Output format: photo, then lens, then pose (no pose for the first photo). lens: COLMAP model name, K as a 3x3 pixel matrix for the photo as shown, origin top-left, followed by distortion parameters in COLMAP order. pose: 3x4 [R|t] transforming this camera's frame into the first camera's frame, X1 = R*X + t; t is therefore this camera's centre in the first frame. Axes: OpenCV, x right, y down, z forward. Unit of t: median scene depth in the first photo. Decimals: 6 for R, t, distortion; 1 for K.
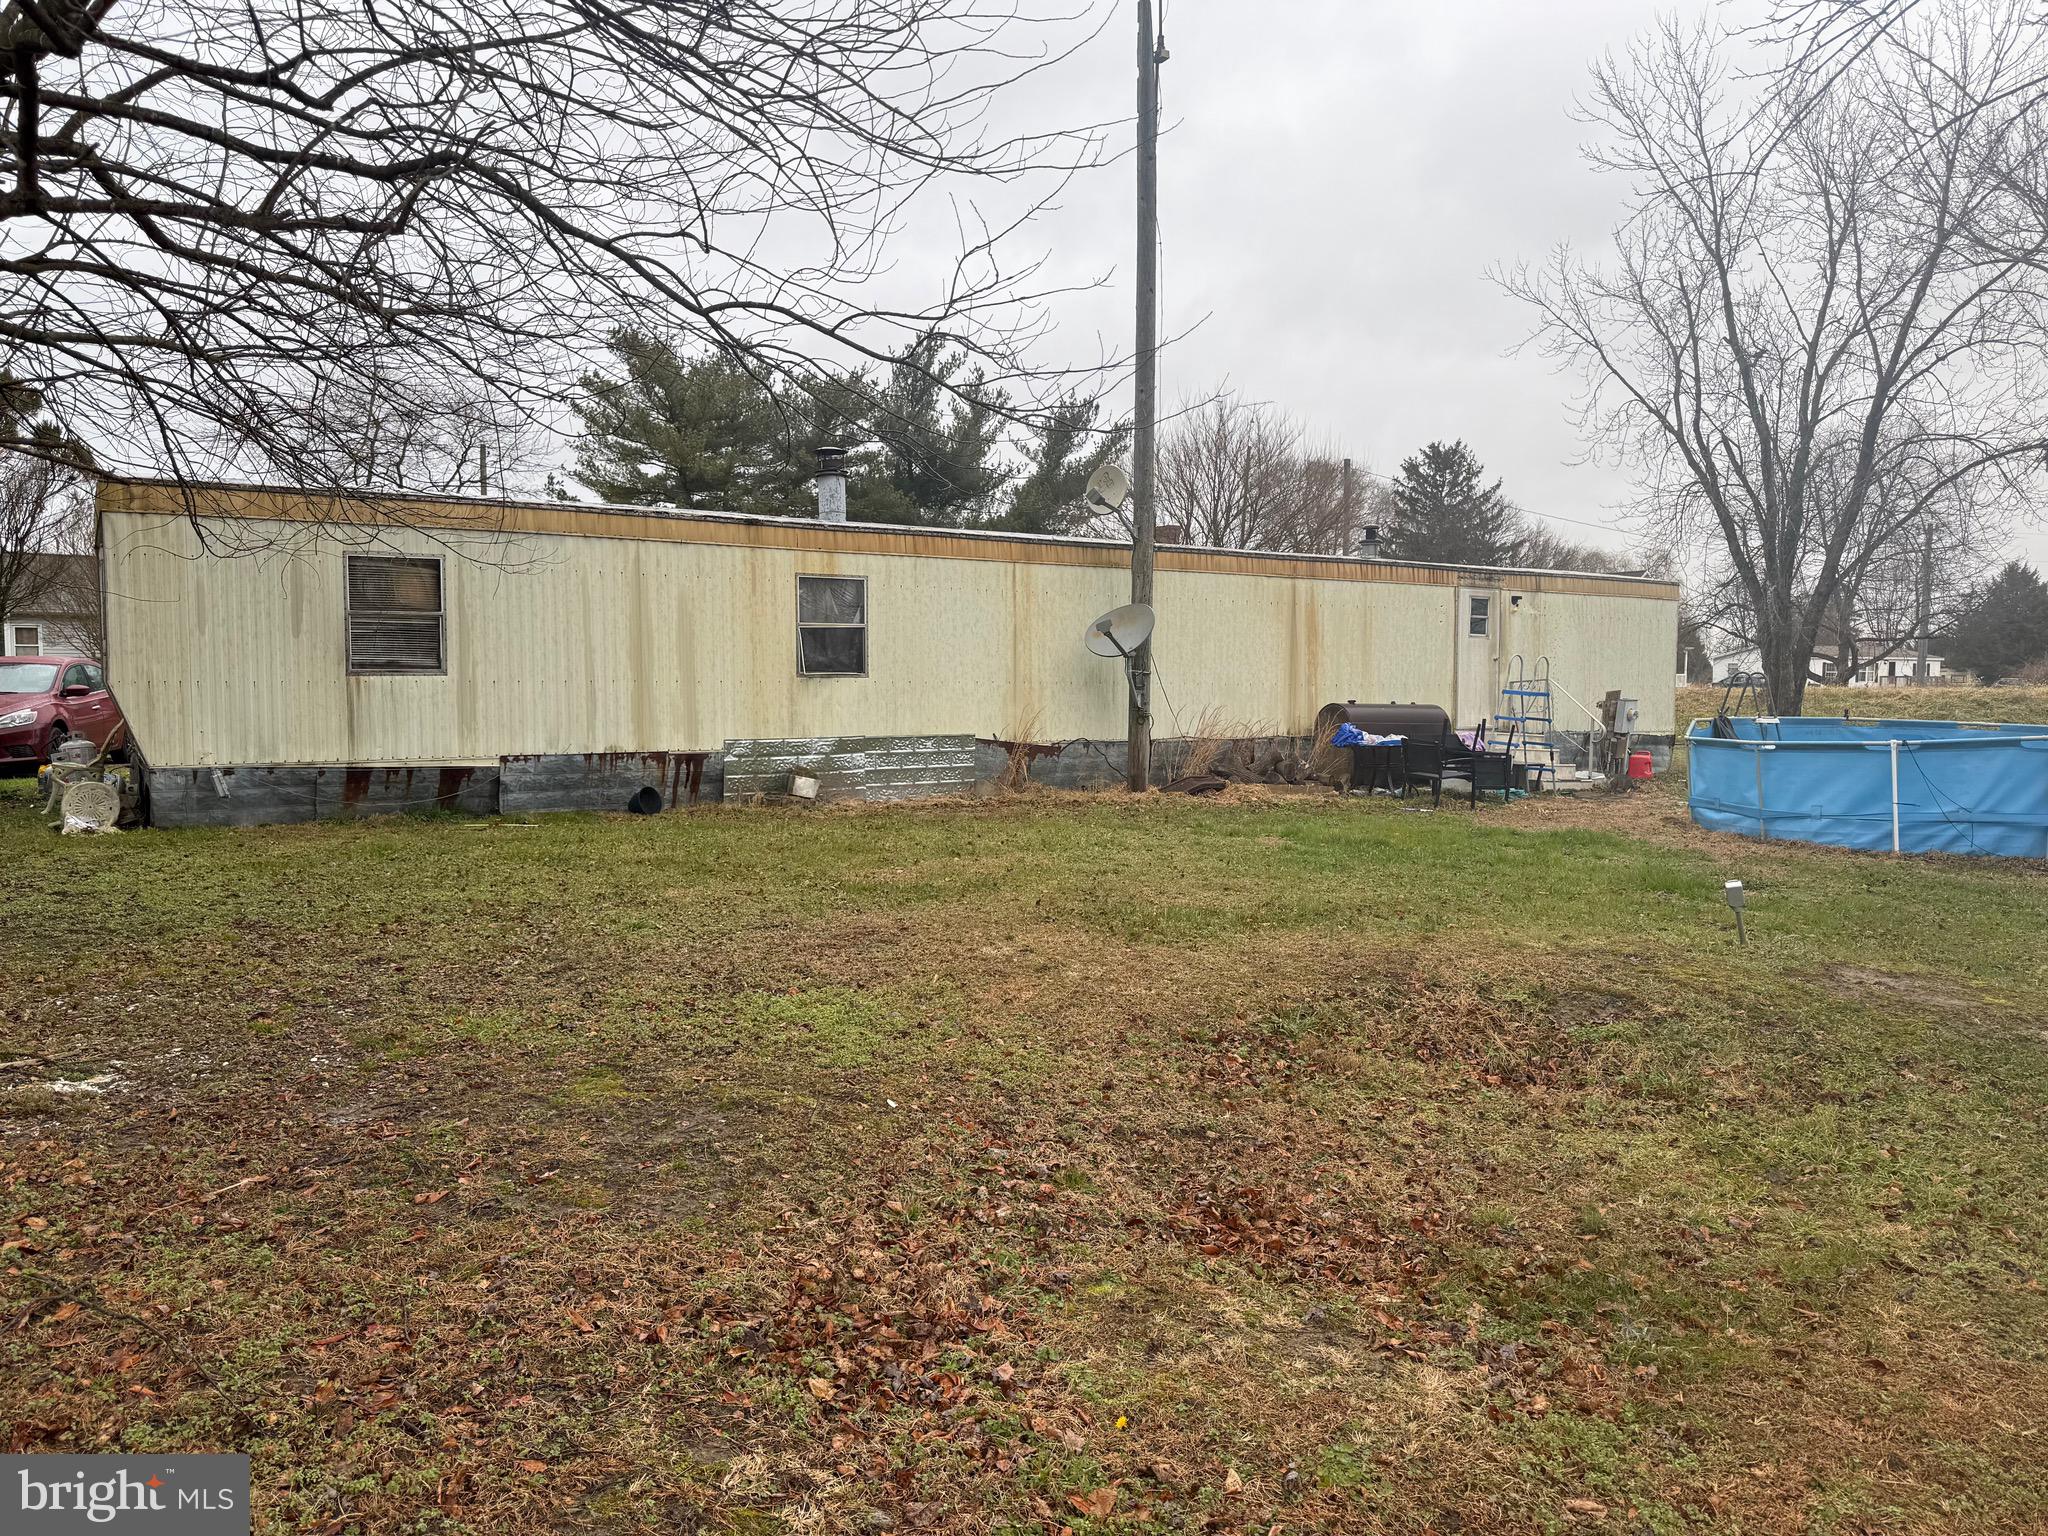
lens RADIAL K [[1476.9, 0, 981.8], [0, 1476.9, 755.9], [0, 0, 1]] dist [0.052703, -0.077331]
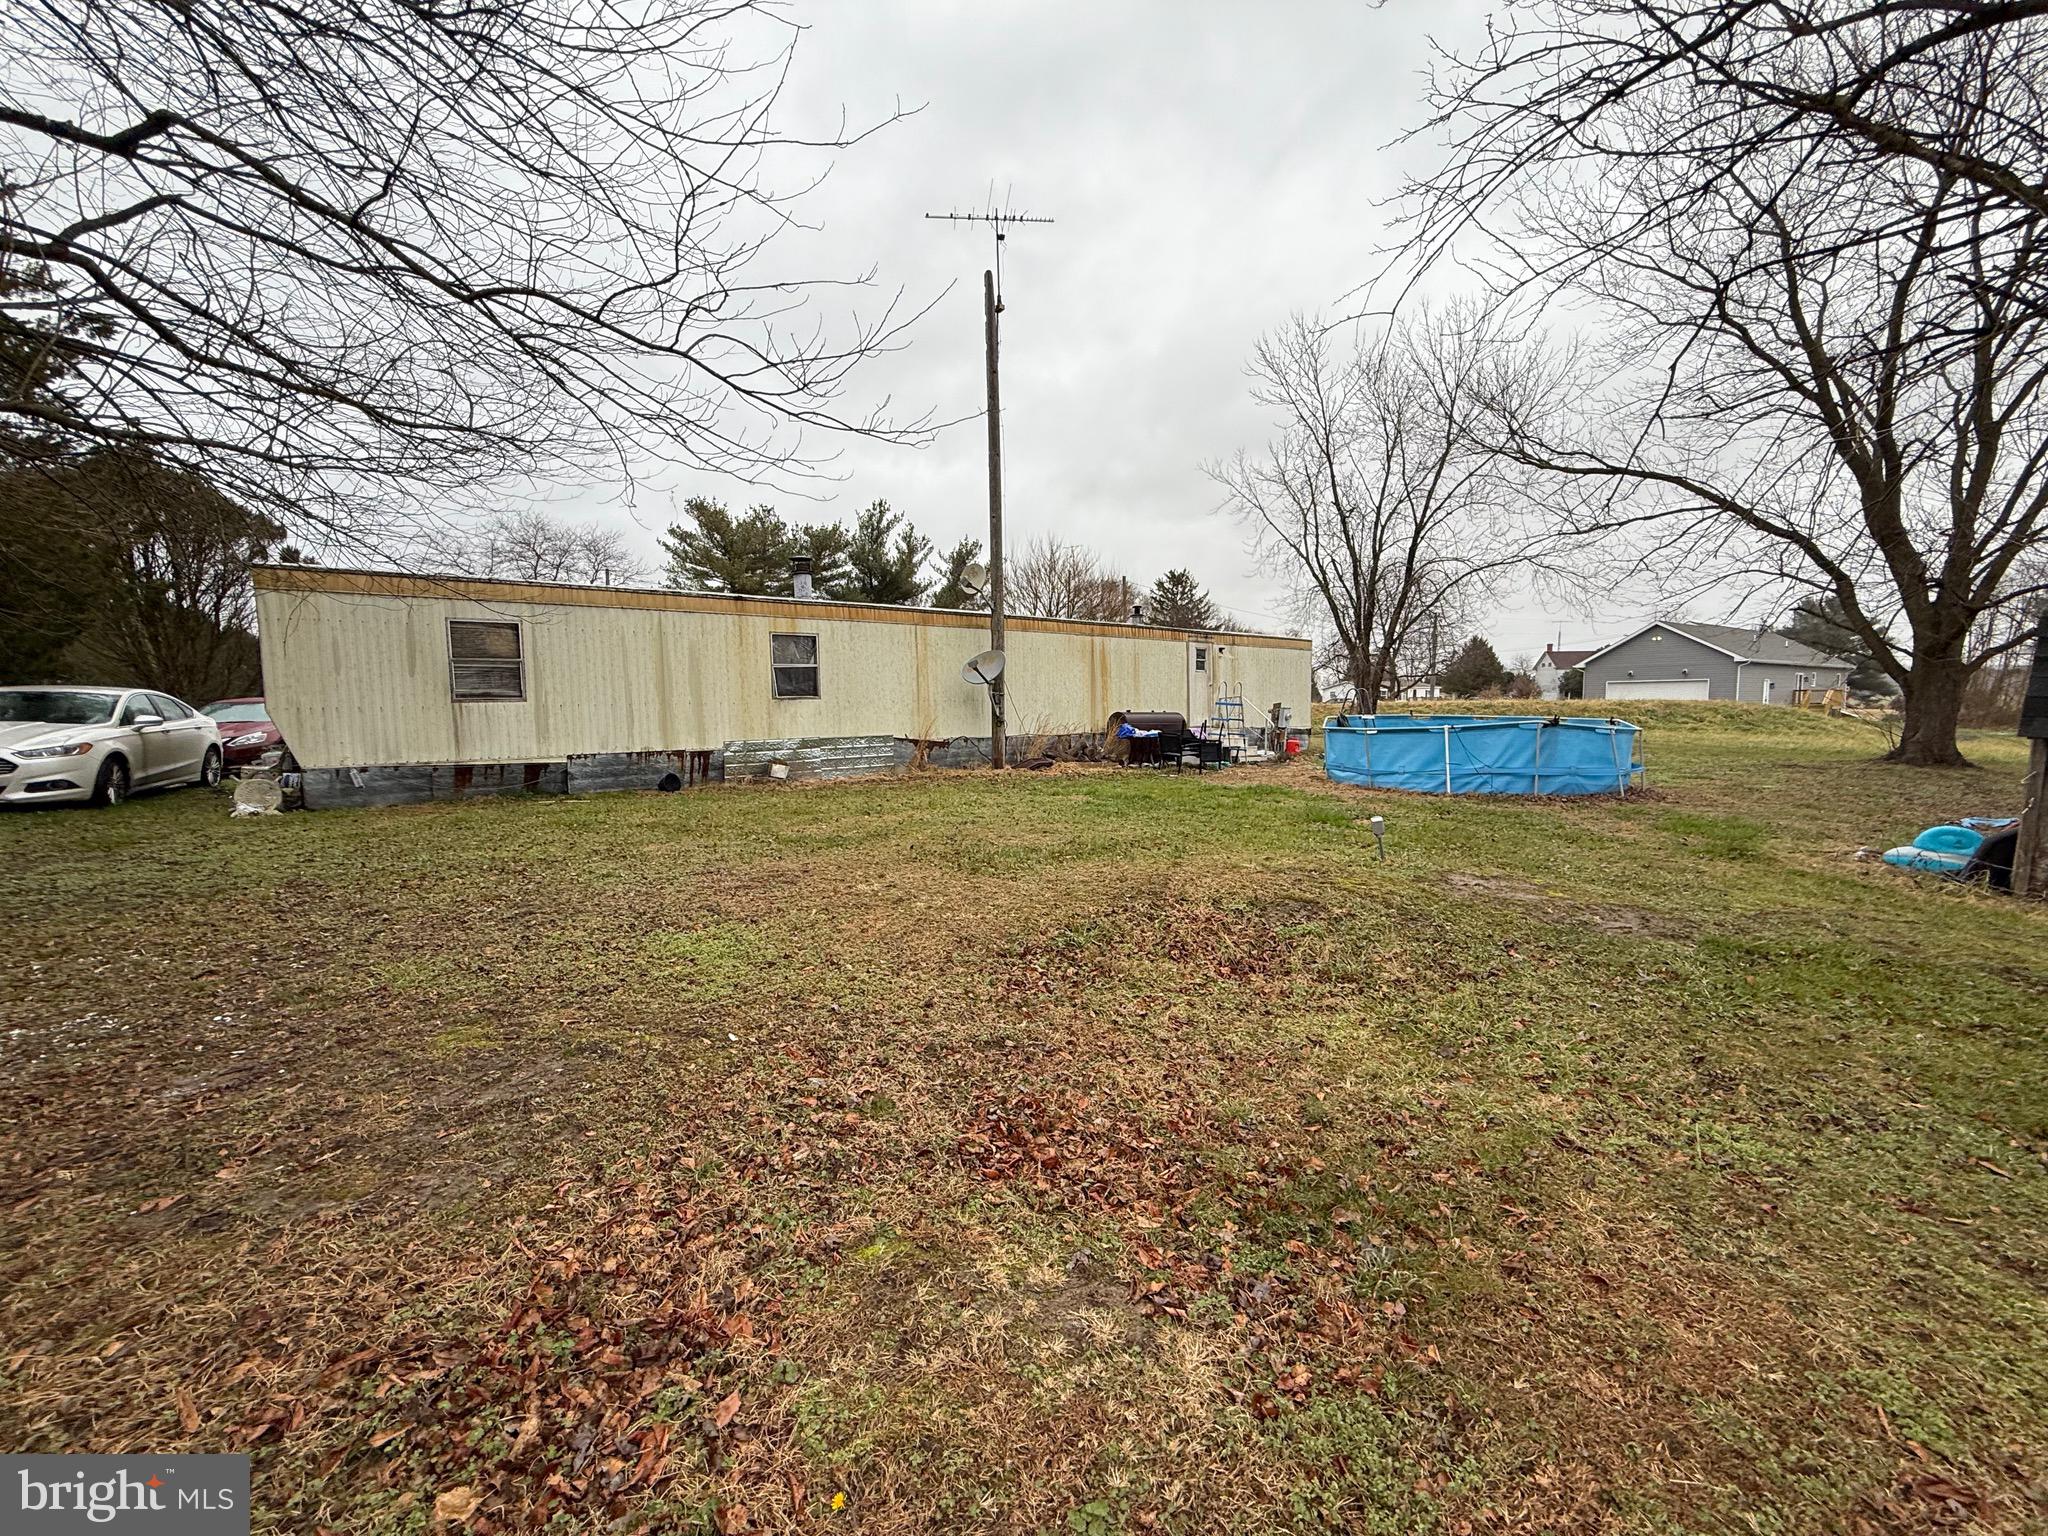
lens RADIAL K [[835.4, 0, 1011.1], [0, 835.4, 758.7], [0, 0, 1]] dist [-0.015191, 0.000714]
pose [[0.994665, -0.024204, 0.100280, 0.038342], [0.023335, 0.999679, 0.009824, 0.005922], [-0.100485, -0.007432, 0.994911, 0.130550]]
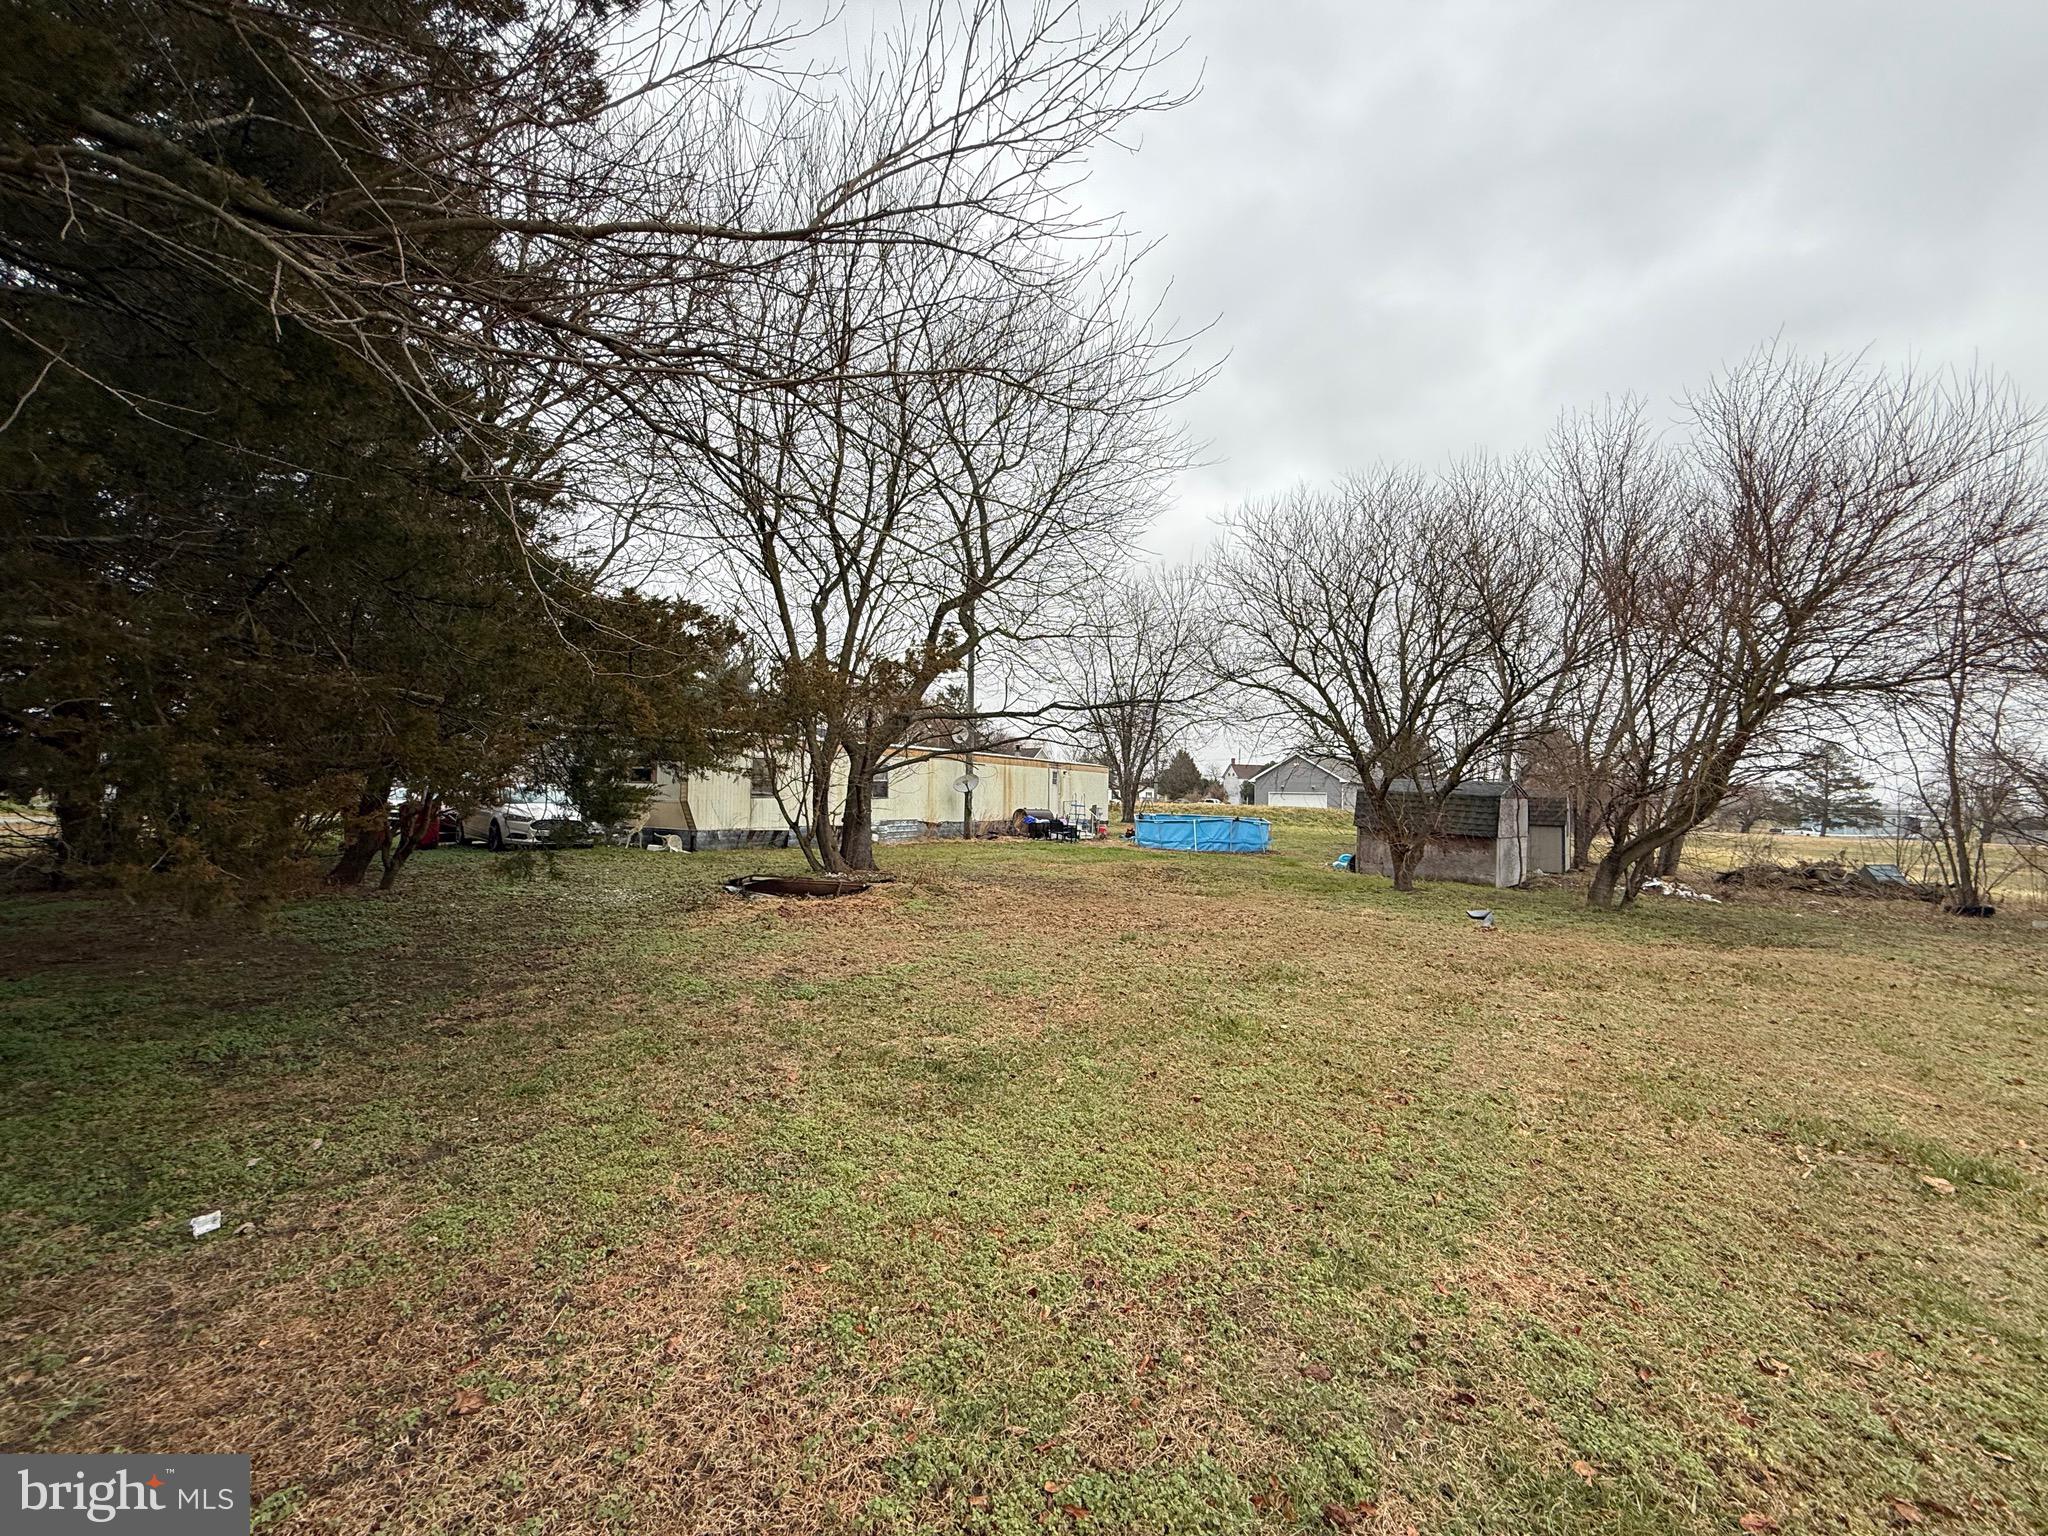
lens RADIAL K [[835.4, 0, 1018.1], [0, 835.4, 751.1], [0, 0, 1]] dist [-0.015191, 0.000714]
pose [[0.911586, 0.031797, 0.409878, -0.620957], [0.010952, 0.994772, -0.101529, 0.025148], [-0.410964, 0.097041, 0.906472, -0.685956]]
